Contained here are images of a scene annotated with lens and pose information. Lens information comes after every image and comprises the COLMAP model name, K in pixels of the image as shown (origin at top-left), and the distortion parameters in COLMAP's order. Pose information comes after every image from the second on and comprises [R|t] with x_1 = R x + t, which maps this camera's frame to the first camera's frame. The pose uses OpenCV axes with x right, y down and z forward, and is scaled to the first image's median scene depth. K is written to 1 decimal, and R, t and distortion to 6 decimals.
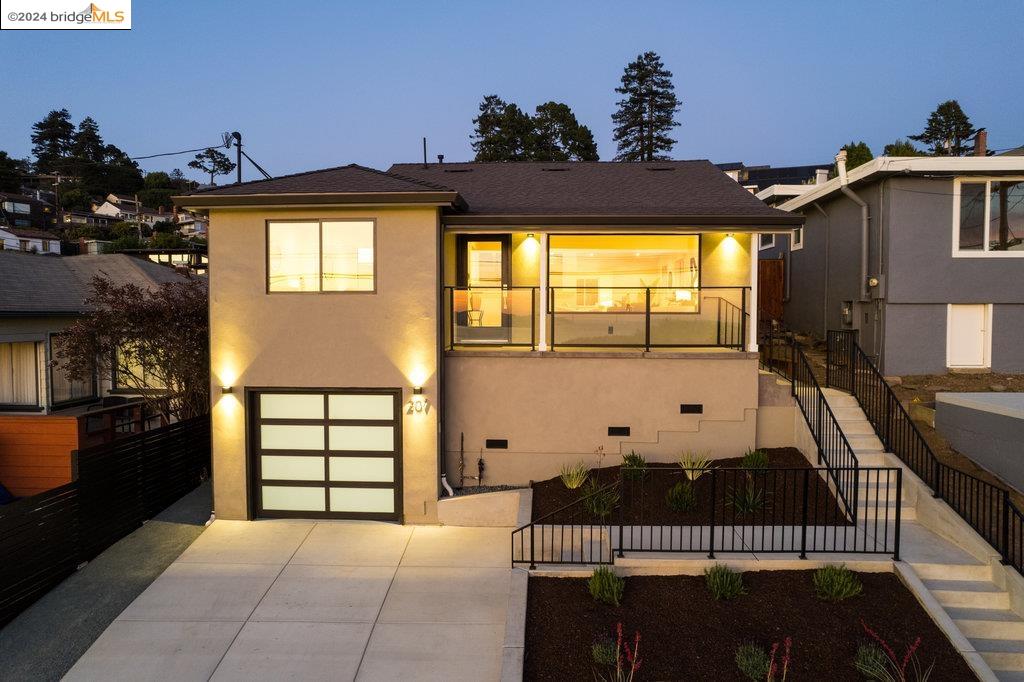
lens RADIAL K [[656.7, 0, 512.0], [0, 656.7, 341.0], [0, 0, 1]] dist [-0.074642, 0.065352]
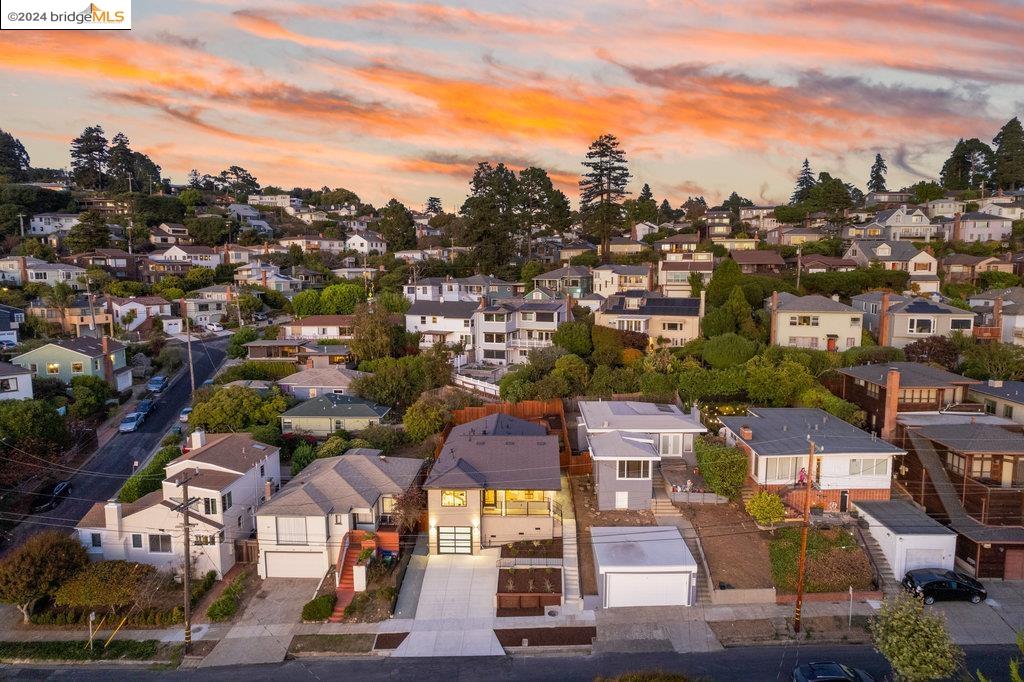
lens RADIAL K [[655.0, 0, 512.0], [0, 655.0, 341.0], [0, 0, 1]] dist [-0.075738, 0.069075]
pose [[0.999893, -0.005082, 0.013711, 0.048724], [0.004097, 0.997471, 0.070961, -1.435046], [-0.014037, -0.070898, 0.997385, -3.203542]]
